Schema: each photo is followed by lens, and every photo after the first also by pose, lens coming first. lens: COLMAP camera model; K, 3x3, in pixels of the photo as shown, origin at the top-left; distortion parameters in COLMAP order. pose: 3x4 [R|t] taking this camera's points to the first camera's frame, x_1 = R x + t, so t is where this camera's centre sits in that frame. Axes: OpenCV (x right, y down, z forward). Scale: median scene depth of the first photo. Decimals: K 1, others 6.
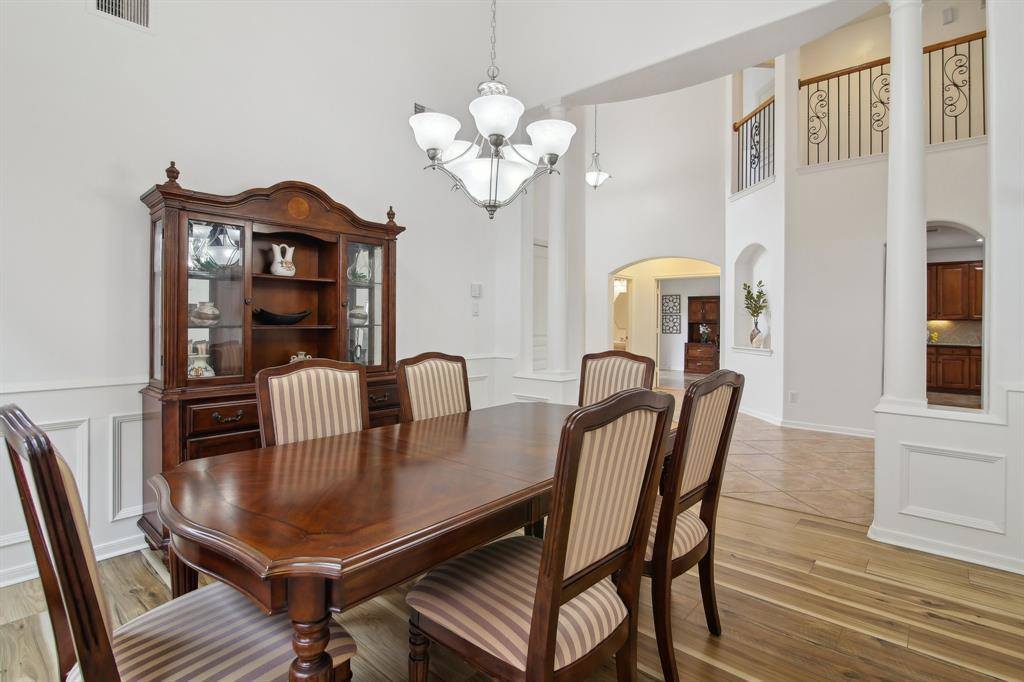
lens RADIAL K [[487.1, 0, 513.1], [0, 487.1, 323.5], [0, 0, 1]] dist [-0.018182, -0.000301]
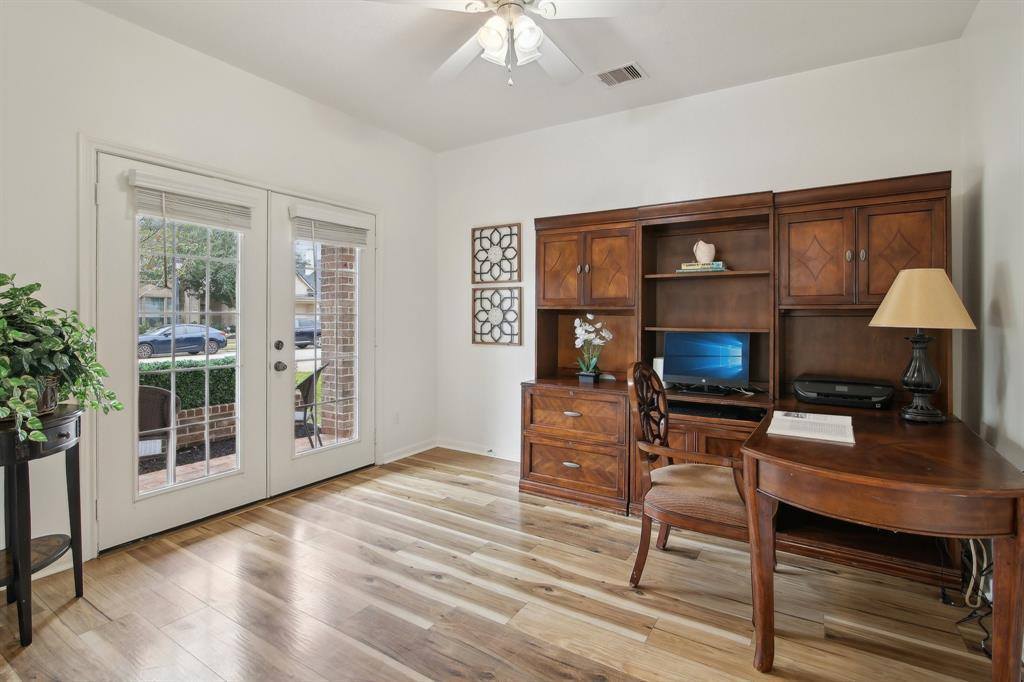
lens RADIAL K [[487.1, 0, 513.1], [0, 487.1, 323.5], [0, 0, 1]] dist [-0.018182, -0.000301]
pose [[0.986976, -0.006518, 0.160735, 0.301033], [0.004559, 0.999911, 0.012553, 0.002403], [-0.160802, -0.011657, 0.986918, 0.720309]]
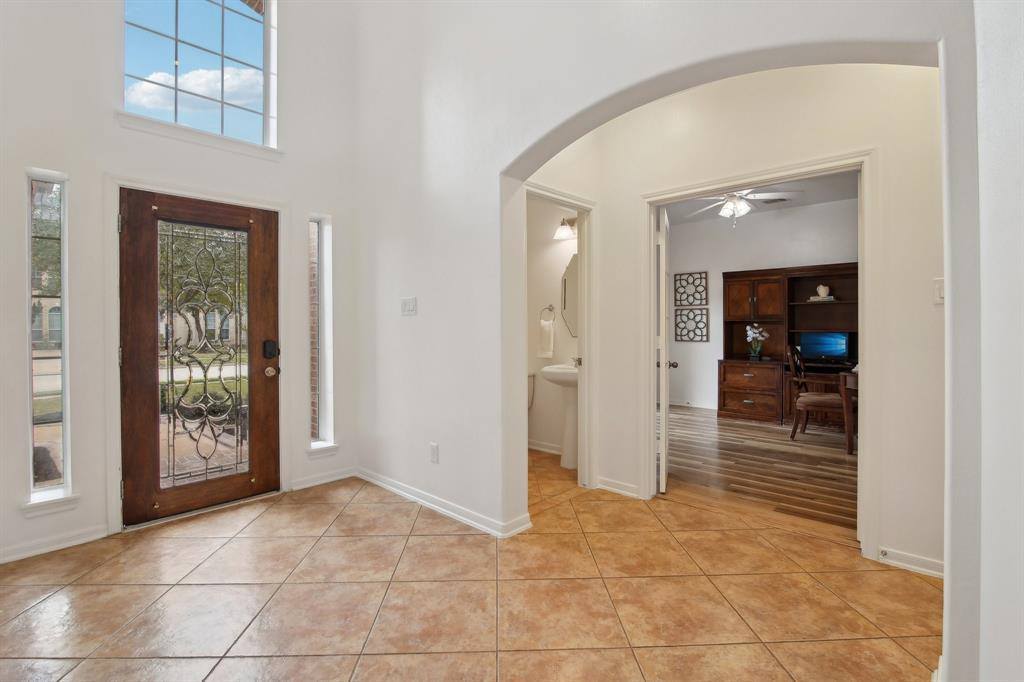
lens RADIAL K [[489.4, 0, 513.0], [0, 489.4, 330.0], [0, 0, 1]] dist [-0.012432, -0.000354]
pose [[0.999503, -0.011880, -0.029184, 0.145649], [0.011992, 0.999921, 0.003678, 0.002729], [0.029138, -0.004026, 0.999567, 0.461190]]
